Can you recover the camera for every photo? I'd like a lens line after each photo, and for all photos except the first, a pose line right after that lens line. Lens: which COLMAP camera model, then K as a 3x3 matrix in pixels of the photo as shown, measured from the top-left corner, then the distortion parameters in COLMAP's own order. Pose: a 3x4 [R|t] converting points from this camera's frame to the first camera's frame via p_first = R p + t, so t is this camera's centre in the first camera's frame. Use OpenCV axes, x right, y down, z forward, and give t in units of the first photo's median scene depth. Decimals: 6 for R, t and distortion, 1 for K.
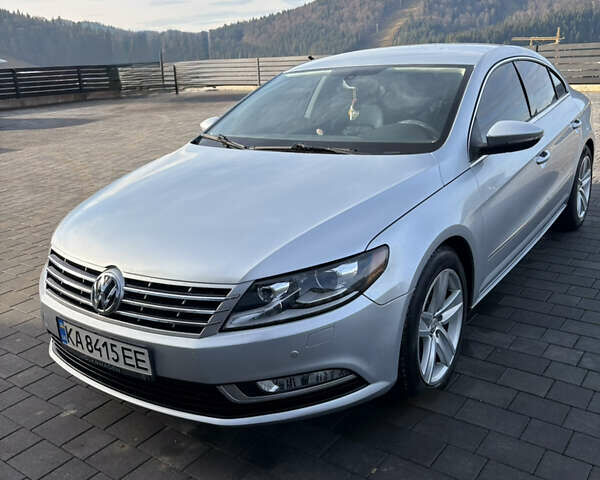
lens RADIAL K [[602.4, 0, 300.0], [0, 602.4, 240.0], [0, 0, 1]] dist [0.031074, 0.001760]
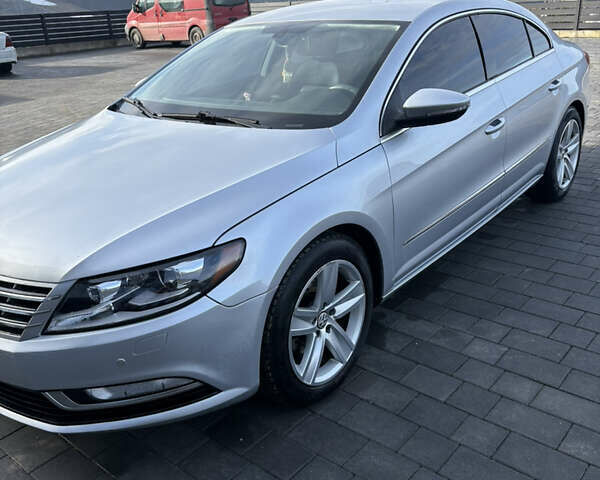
lens RADIAL K [[602.4, 0, 302.8], [0, 602.4, 242.1], [0, 0, 1]] dist [0.051795, -0.031024]
pose [[0.997560, 0.019262, -0.067108, 0.276853], [-0.013304, 0.996021, 0.088123, -0.062623], [0.068539, -0.087015, 0.993847, 0.117580]]
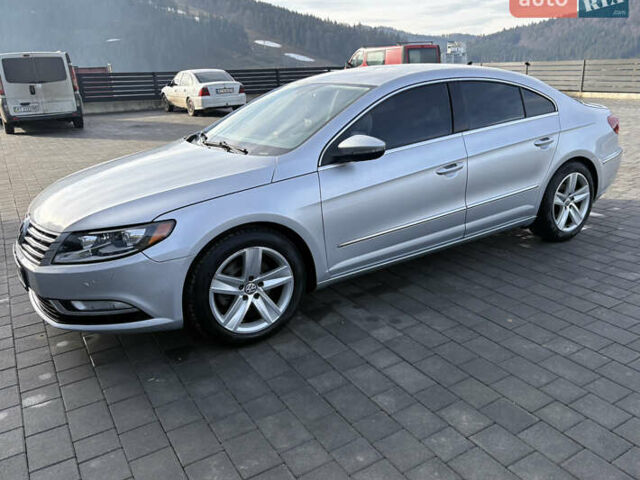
lens RADIAL K [[549.0, 0, 366.9], [0, 549.0, 241.4], [0, 0, 1]] dist [0.007817, -0.006903]
pose [[0.942899, 0.120933, -0.310350, 0.894223], [-0.112548, 0.992633, 0.044856, -0.044937], [0.313489, -0.007366, 0.949563, -0.039321]]
